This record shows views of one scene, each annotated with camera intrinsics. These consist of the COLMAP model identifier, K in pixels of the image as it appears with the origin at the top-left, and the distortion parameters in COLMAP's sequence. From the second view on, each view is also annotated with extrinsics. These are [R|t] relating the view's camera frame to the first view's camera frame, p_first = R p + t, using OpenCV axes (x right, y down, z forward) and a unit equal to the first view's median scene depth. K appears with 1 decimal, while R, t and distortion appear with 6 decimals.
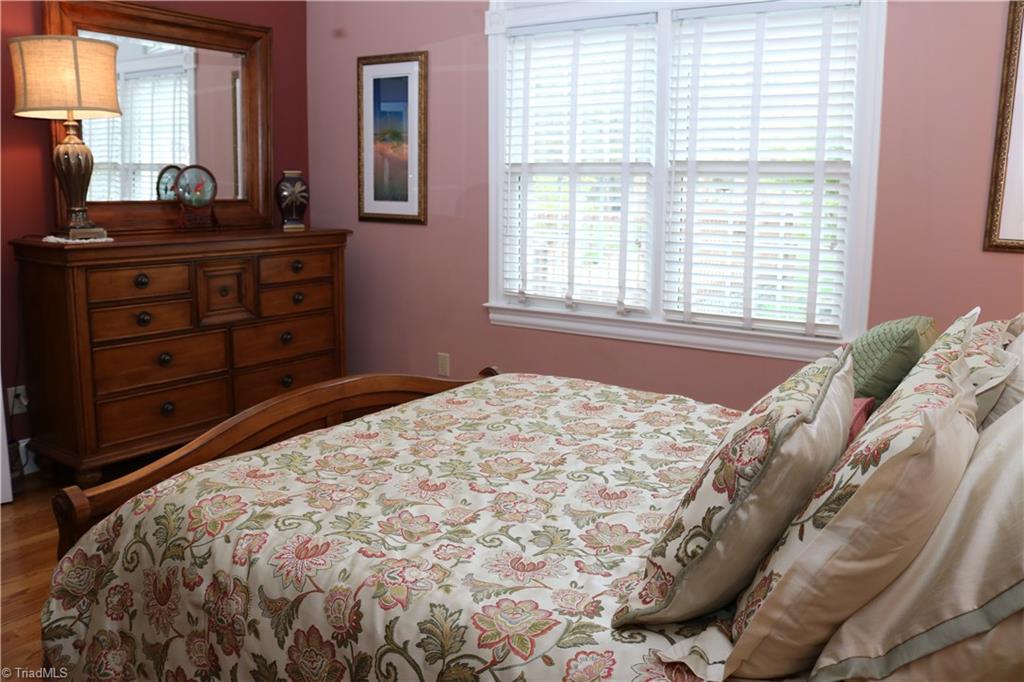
lens RADIAL K [[842.0, 0, 512.0], [0, 842.0, 341.0], [0, 0, 1]] dist [-0.158102, 0.129913]
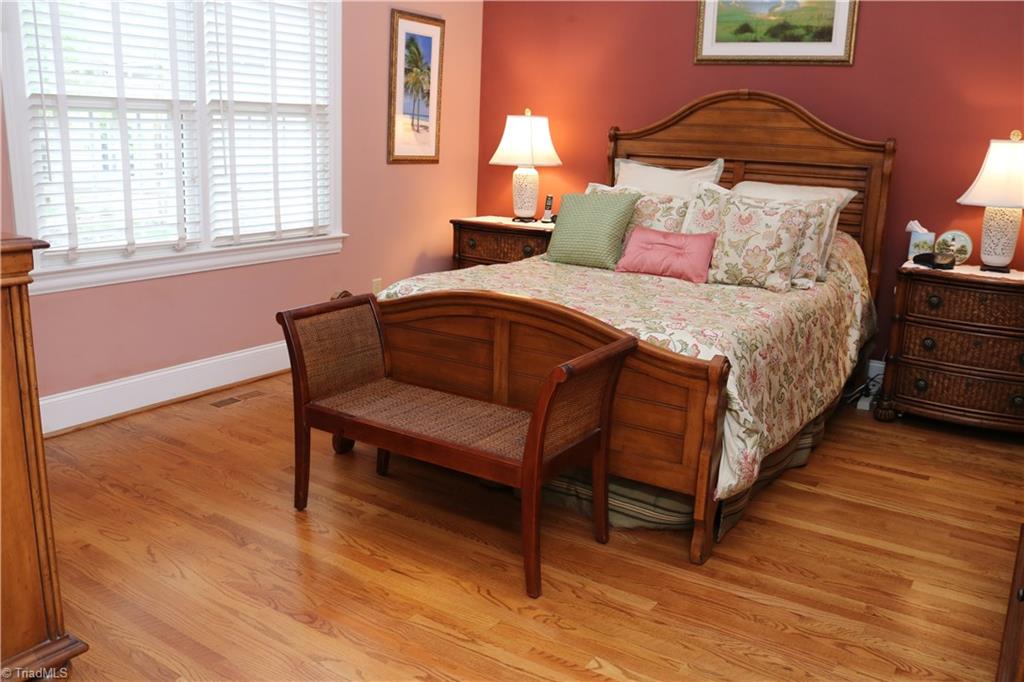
lens RADIAL K [[842.0, 0, 512.0], [0, 842.0, 341.0], [0, 0, 1]] dist [-0.158102, 0.129913]
pose [[-0.012846, -0.250805, 0.967952, -0.975842], [0.141672, 0.957810, 0.250057, -0.132504], [-0.989830, 0.140344, 0.023228, 0.659338]]
